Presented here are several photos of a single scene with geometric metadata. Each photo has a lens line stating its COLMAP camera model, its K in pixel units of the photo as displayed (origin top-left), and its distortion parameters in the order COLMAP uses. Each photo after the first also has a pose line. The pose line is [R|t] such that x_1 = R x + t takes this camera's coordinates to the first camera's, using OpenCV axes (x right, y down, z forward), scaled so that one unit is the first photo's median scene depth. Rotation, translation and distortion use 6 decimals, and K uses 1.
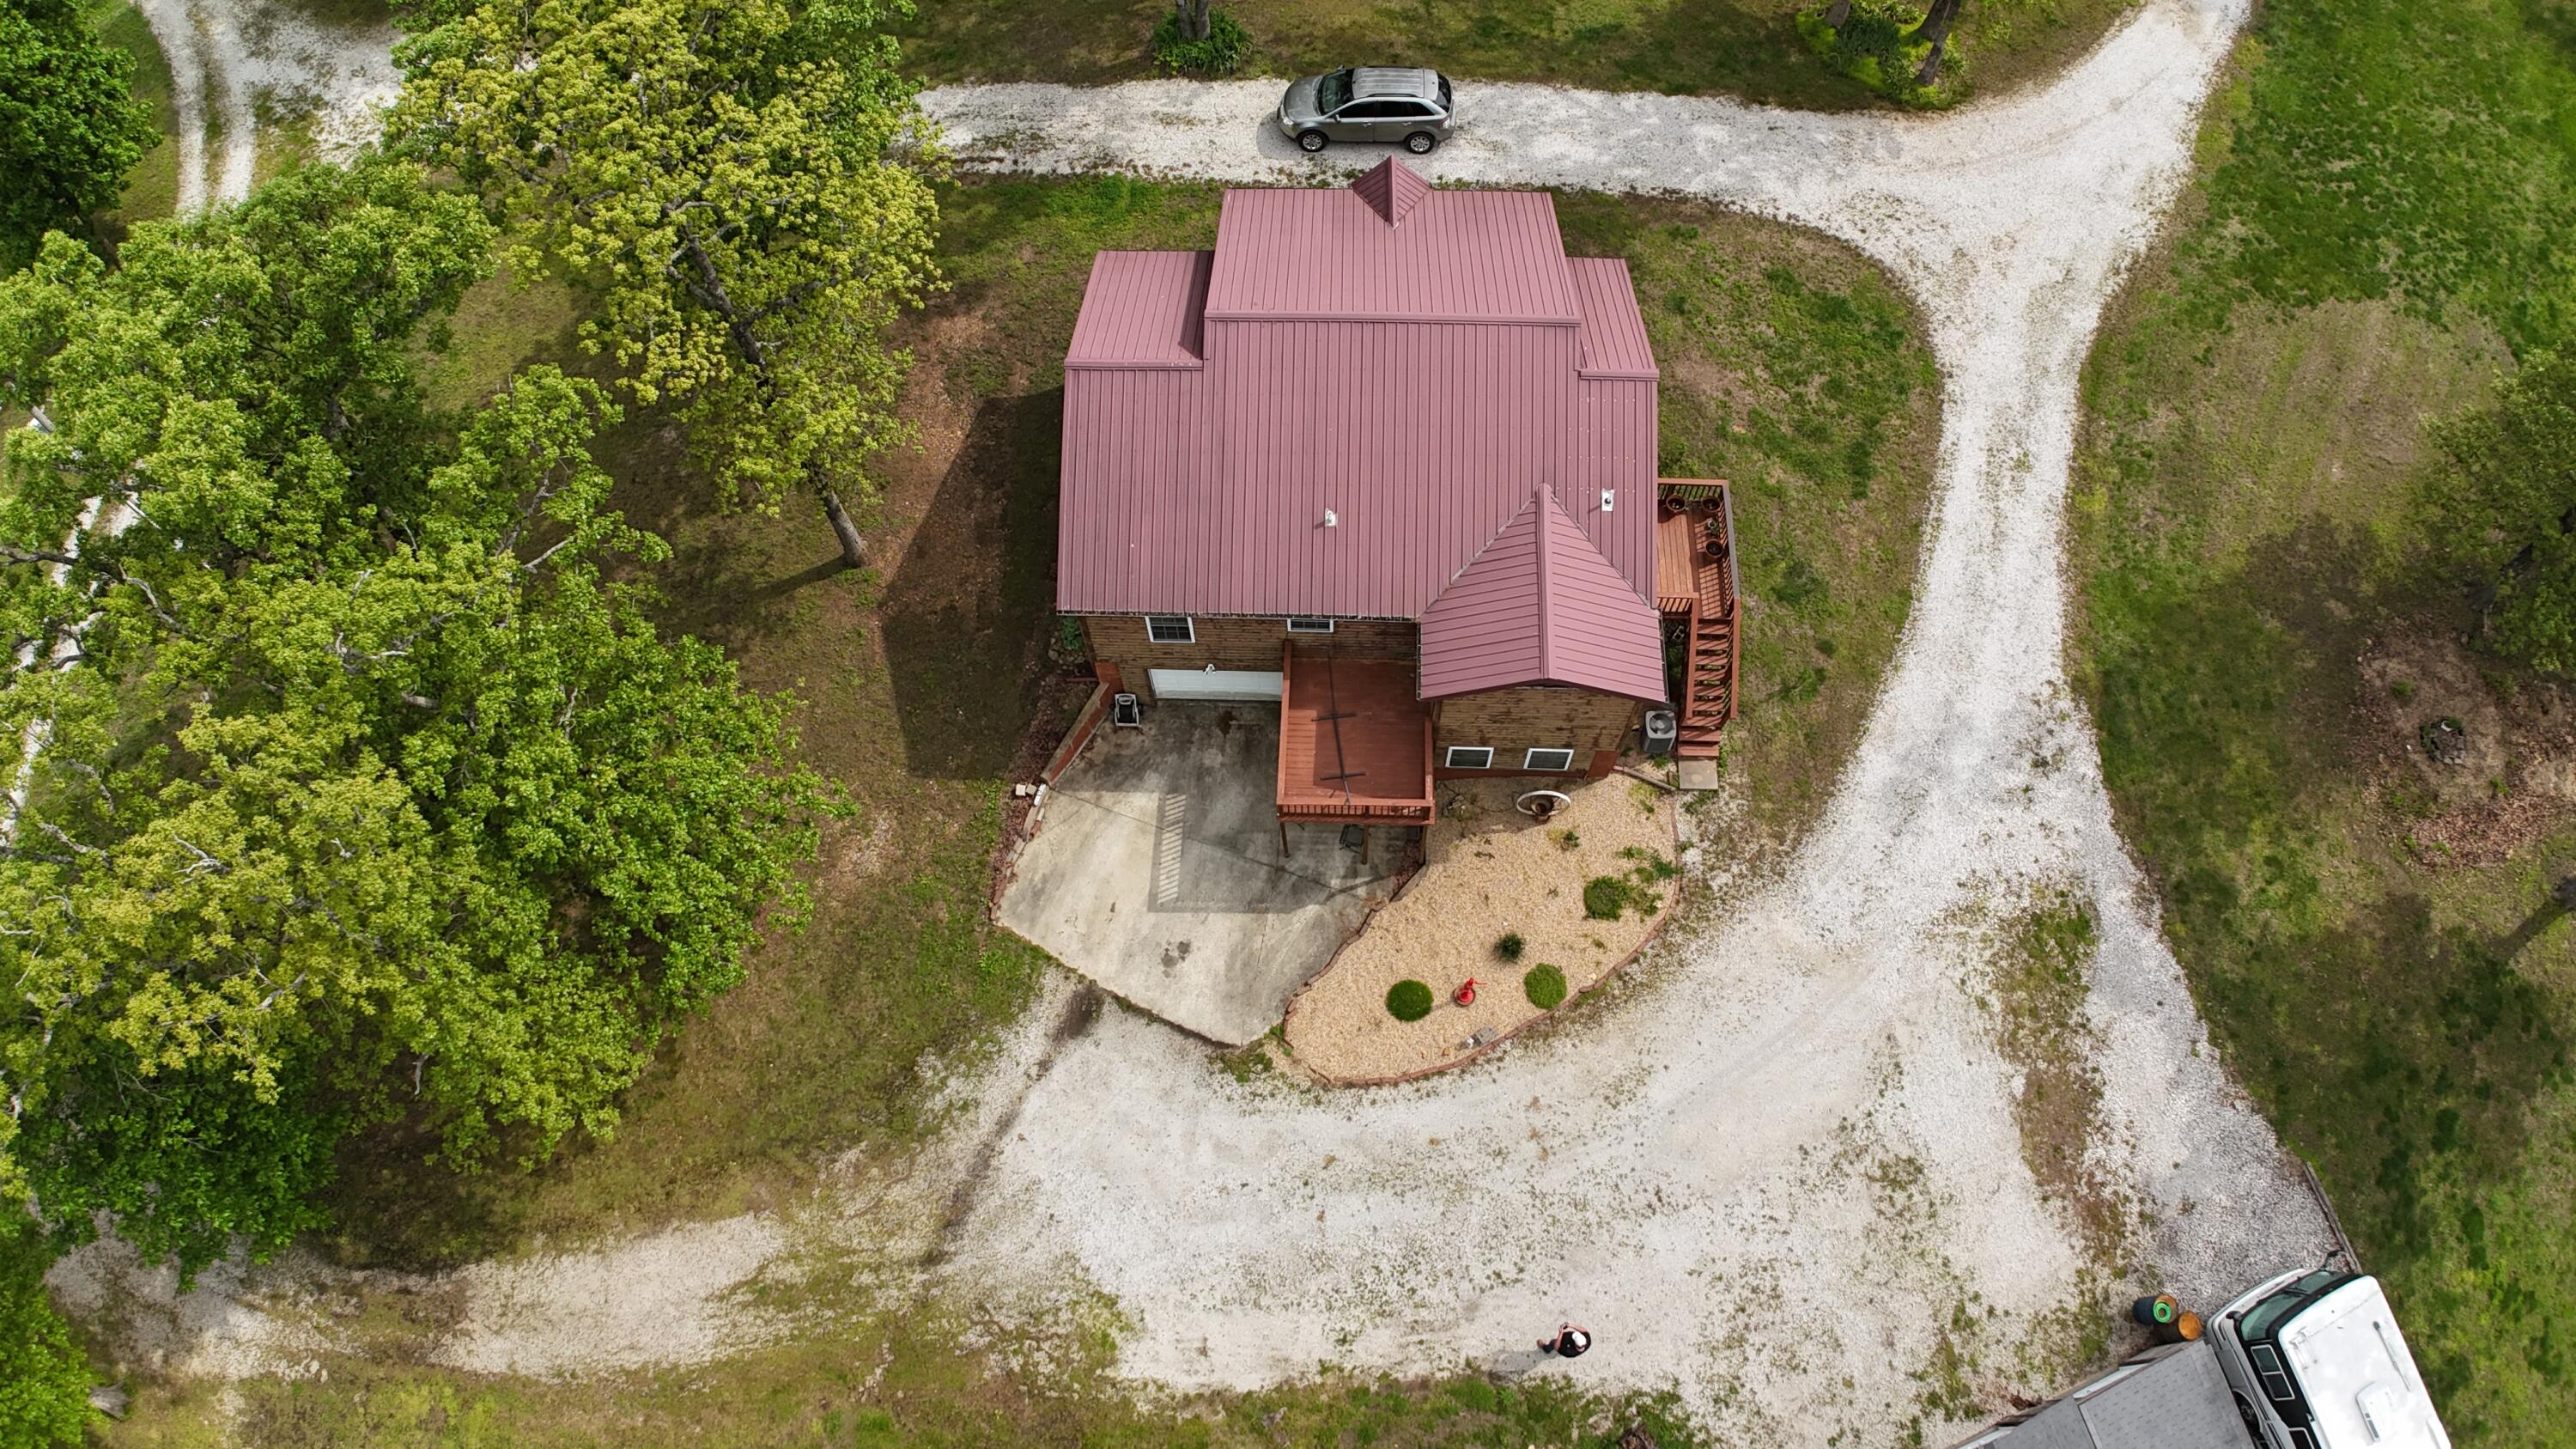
lens RADIAL K [[1555.9, 0, 1288.0], [0, 1555.9, 724.5], [0, 0, 1]] dist [-0.153326, -0.024250]
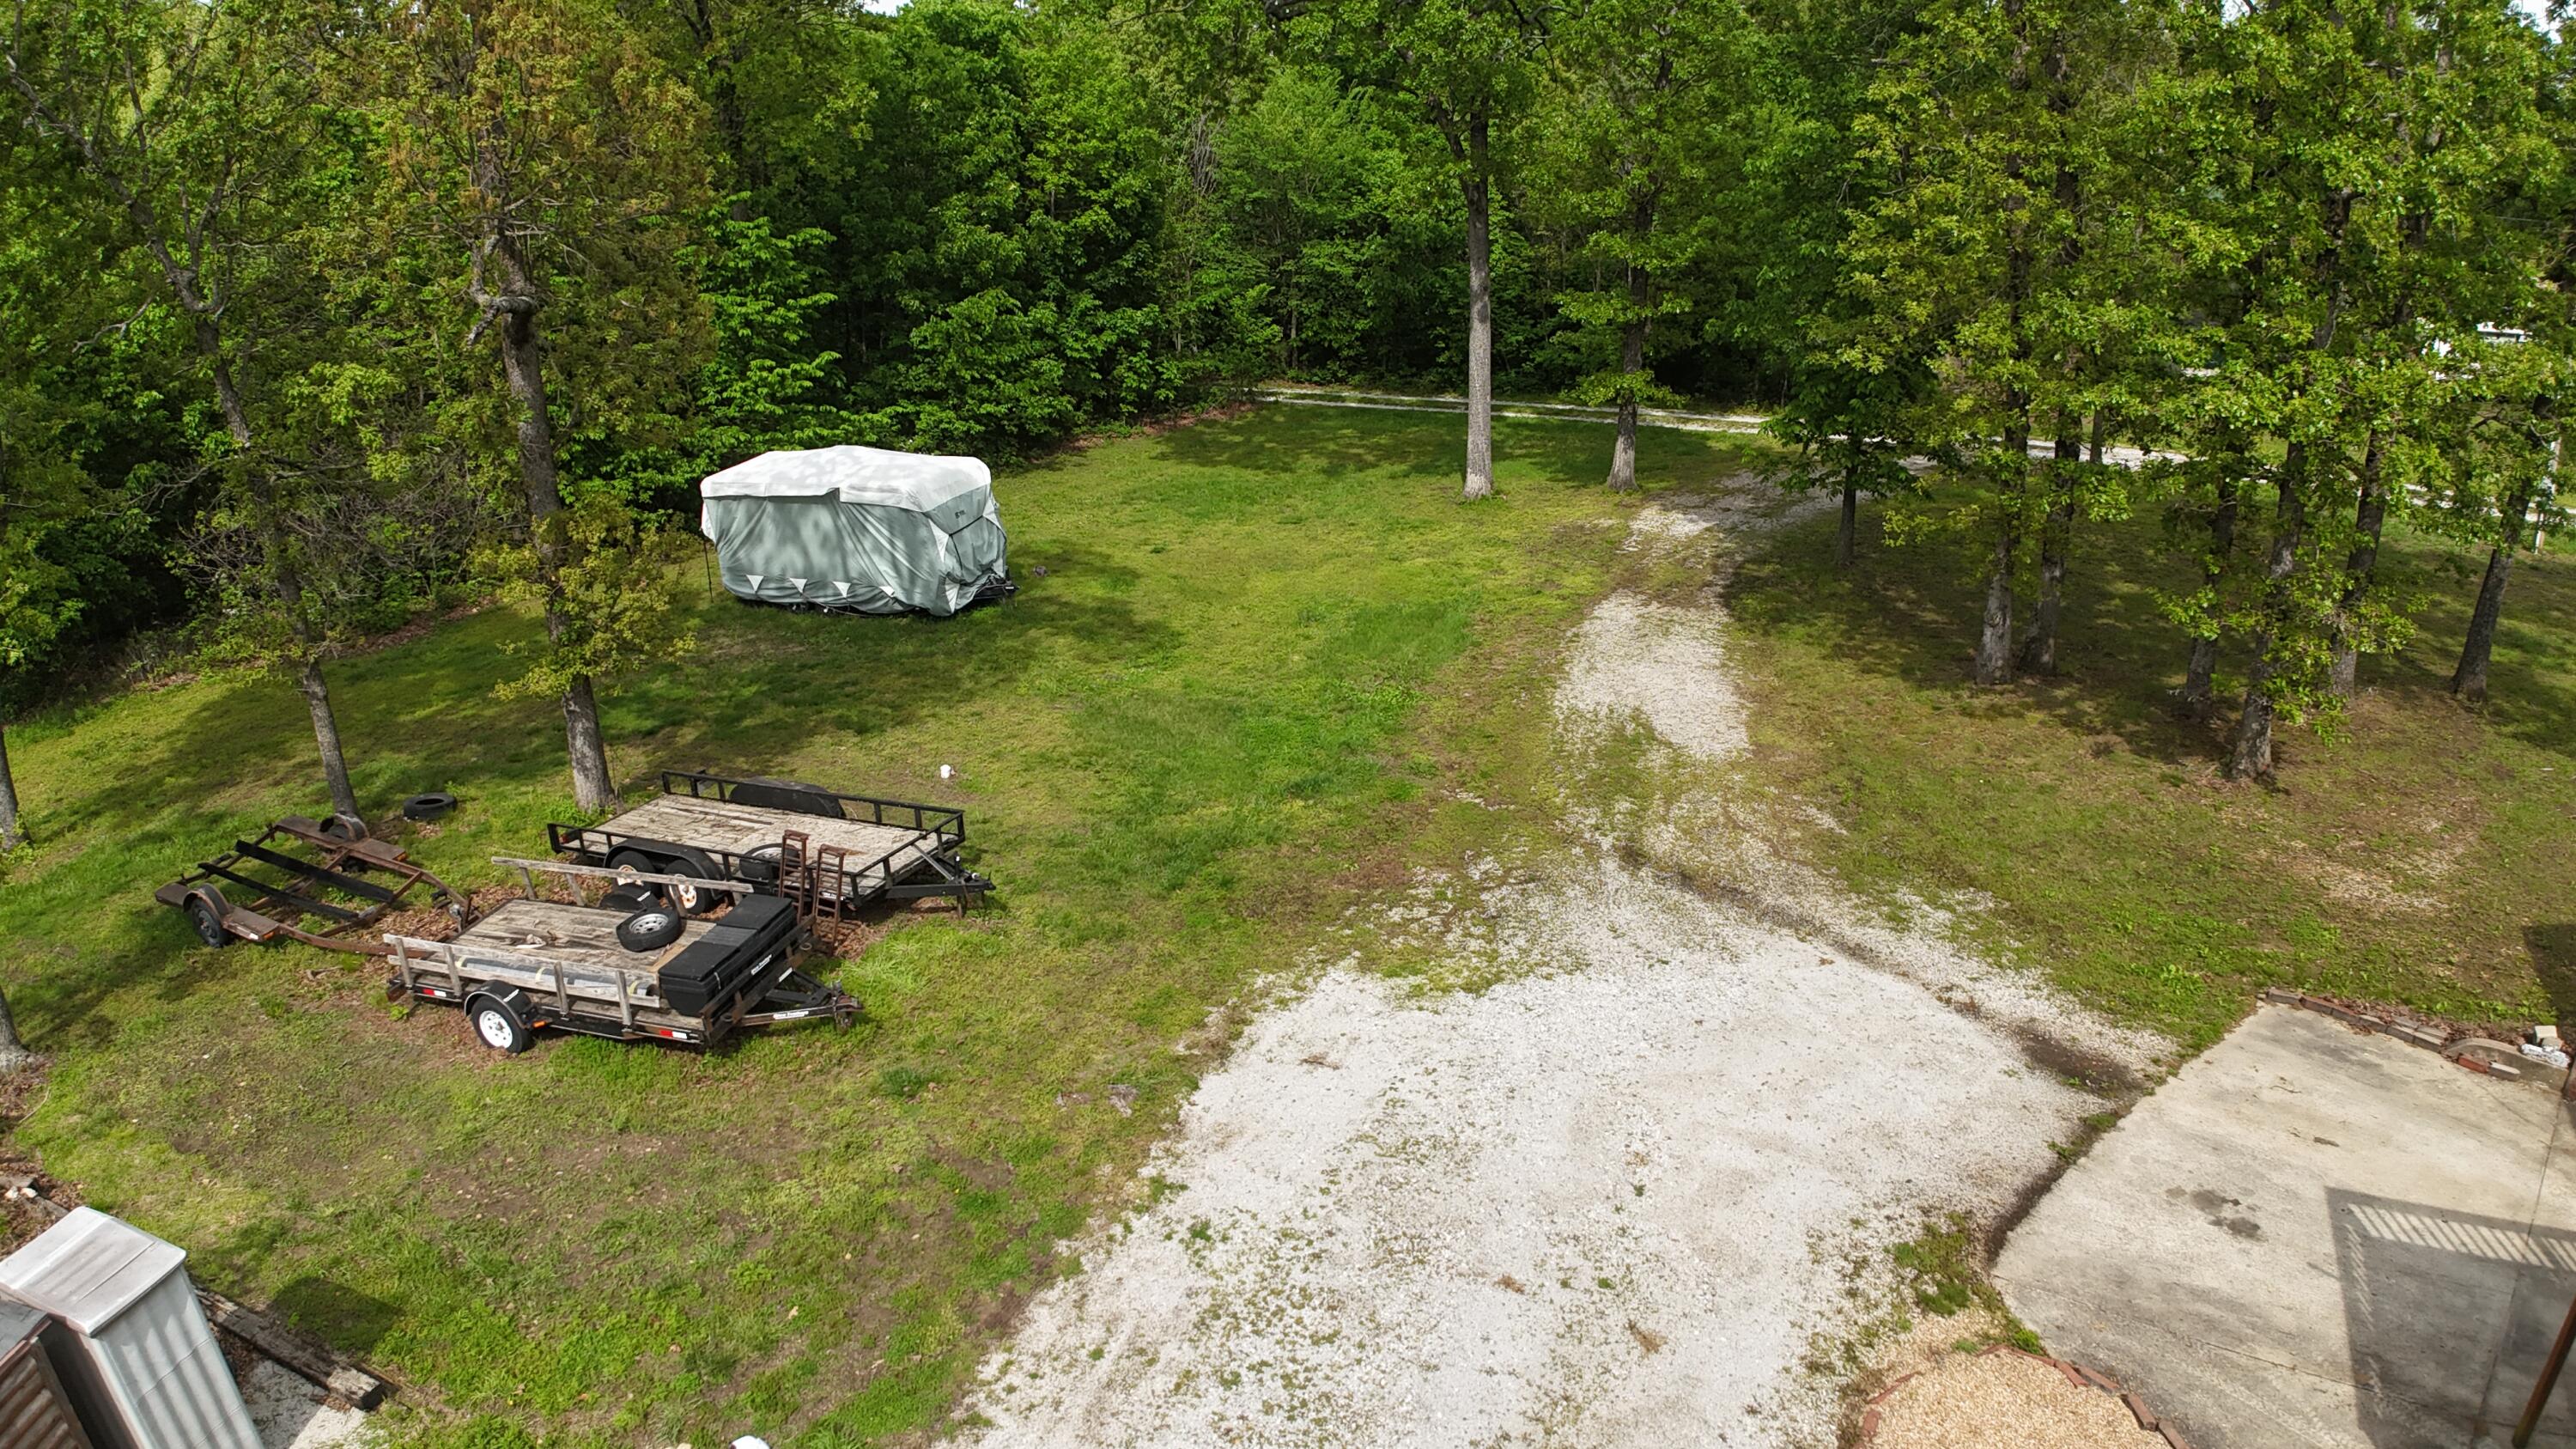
lens RADIAL K [[1579.7, 0, 1288.0], [0, 1579.7, 724.5], [0, 0, 1]] dist [-0.181774, 0.020291]
pose [[-0.413084, 0.364941, -0.834374, 0.291524], [-0.824503, 0.239193, 0.512817, 0.130350], [0.386724, 0.899780, 0.202089, 0.730120]]
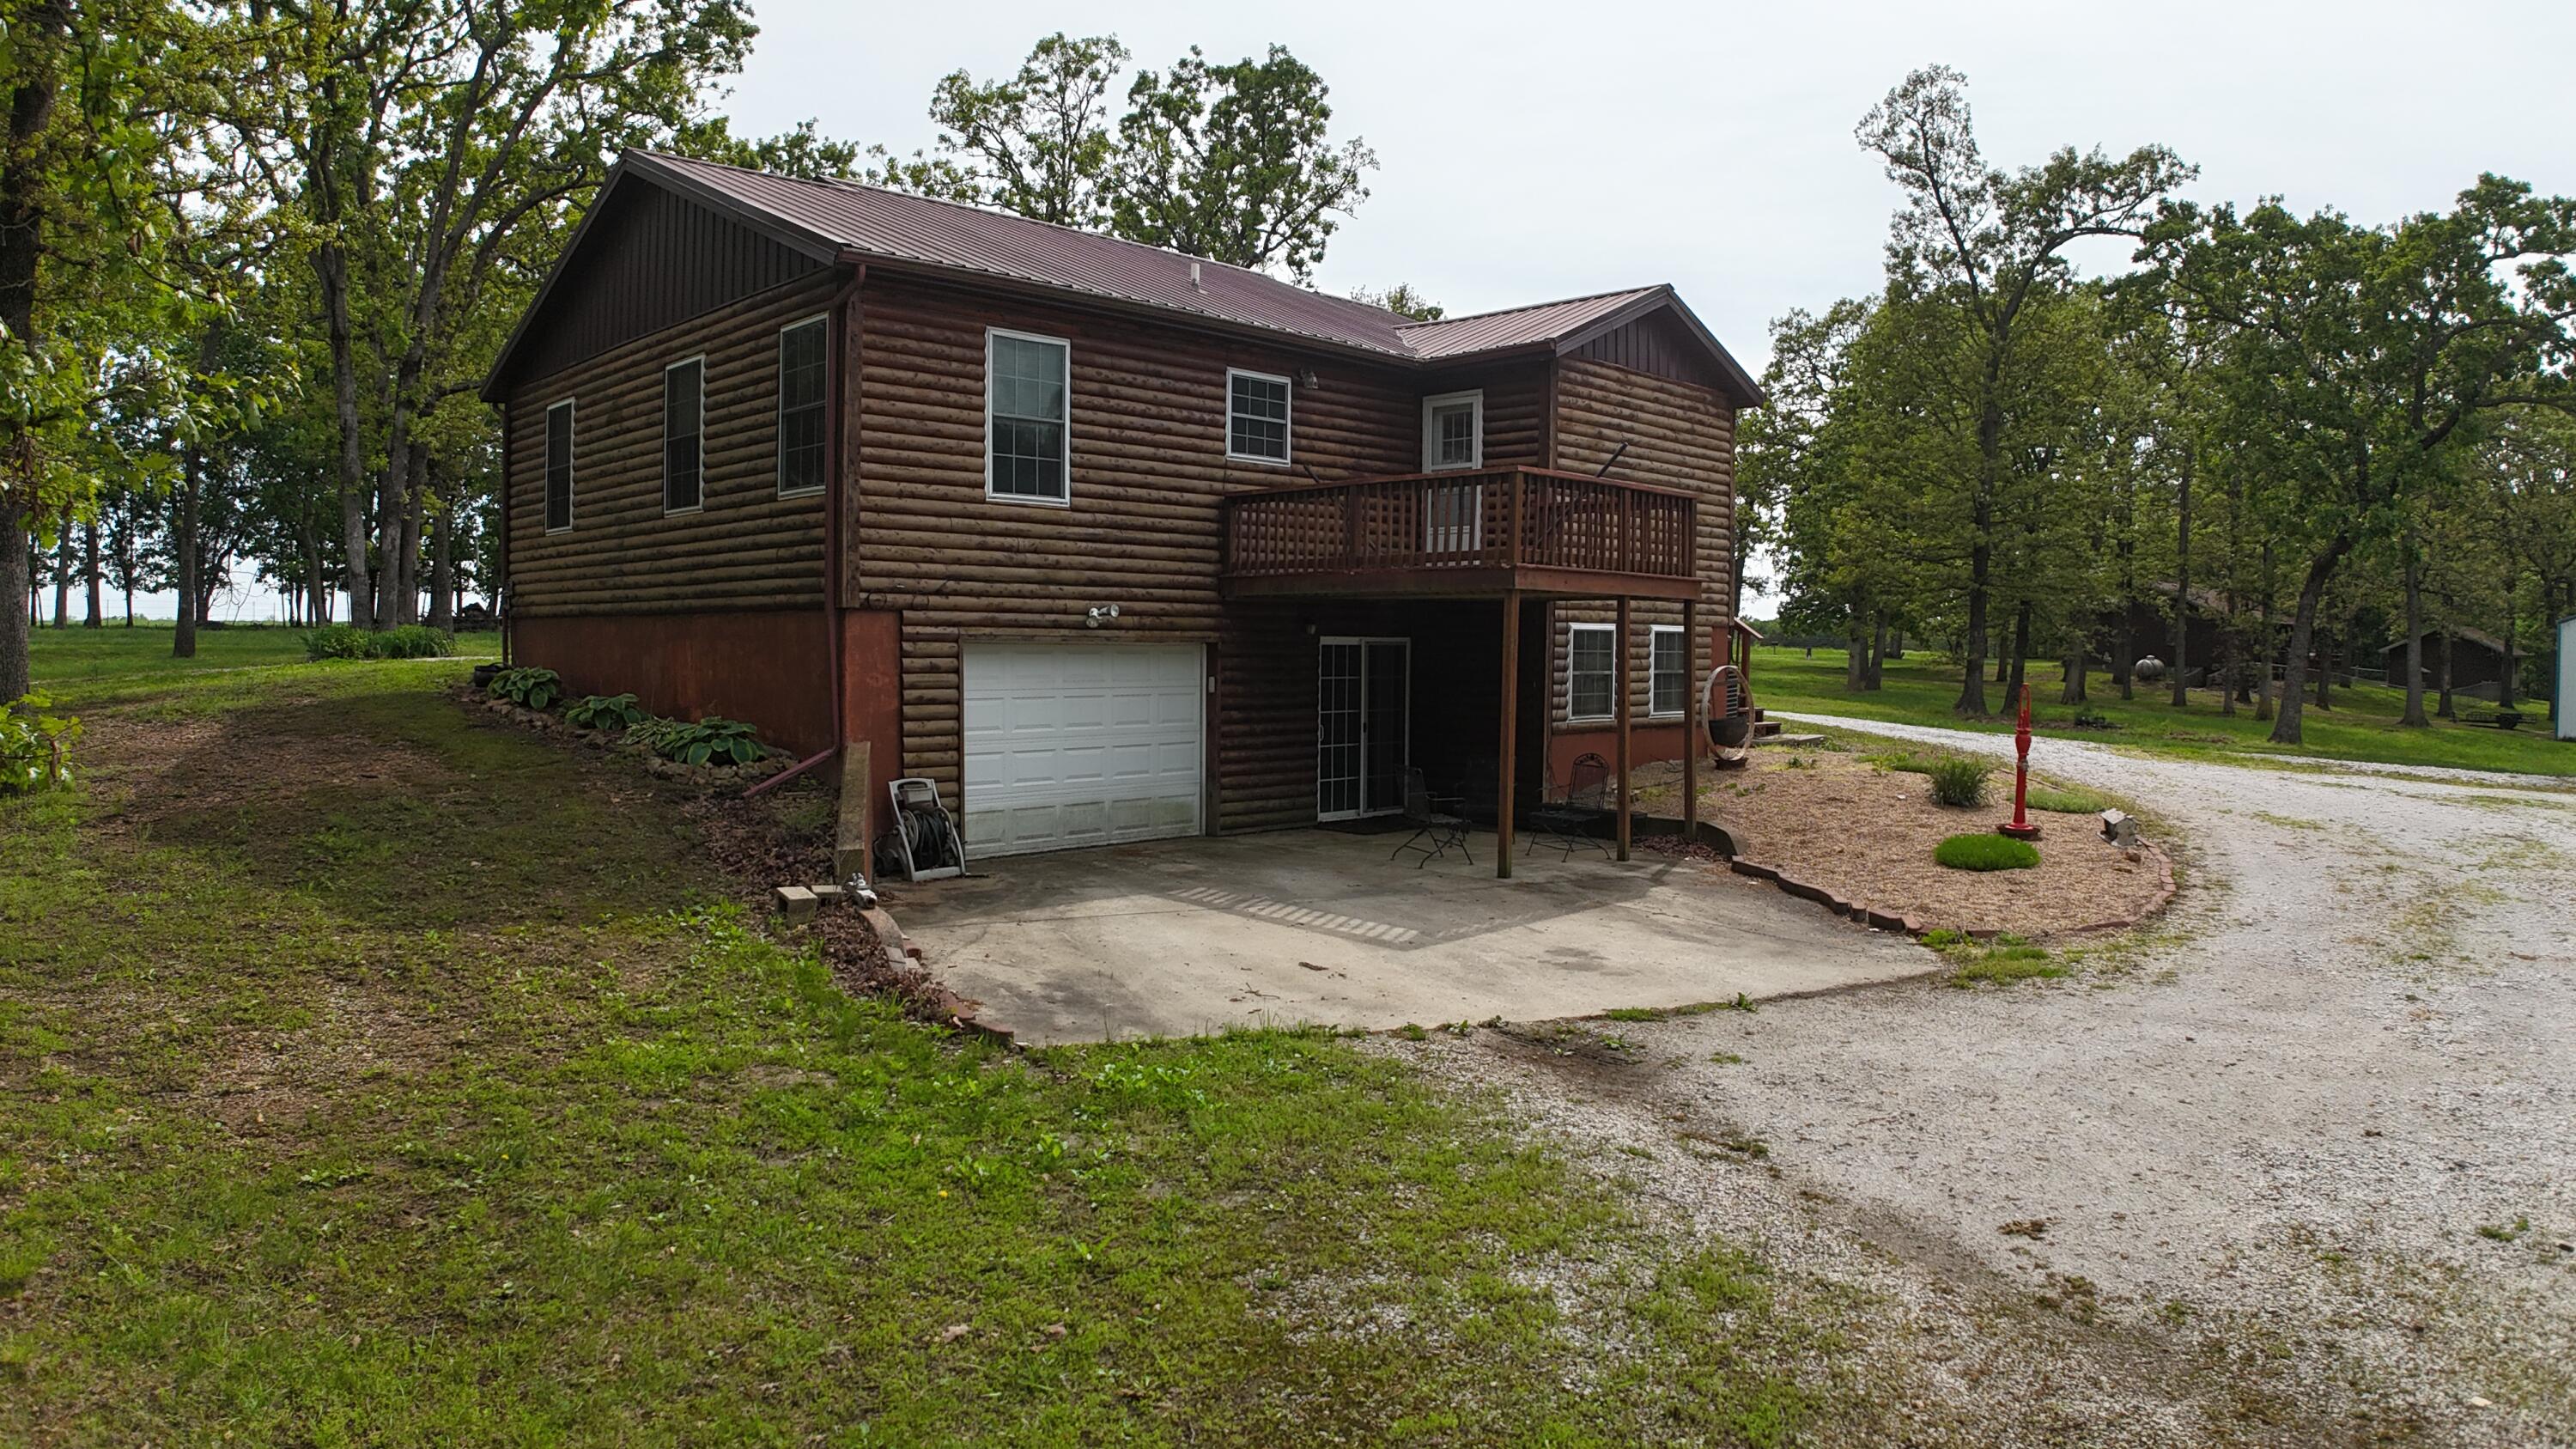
lens RADIAL K [[1568.8, 0, 1279.2], [0, 1568.8, 730.3], [0, 0, 1]] dist [-0.128352, -0.106623]
pose [[0.679268, -0.013966, 0.733757, -0.342404], [0.660084, 0.448609, -0.602527, 0.279348], [-0.320755, 0.893619, 0.313945, 0.893883]]
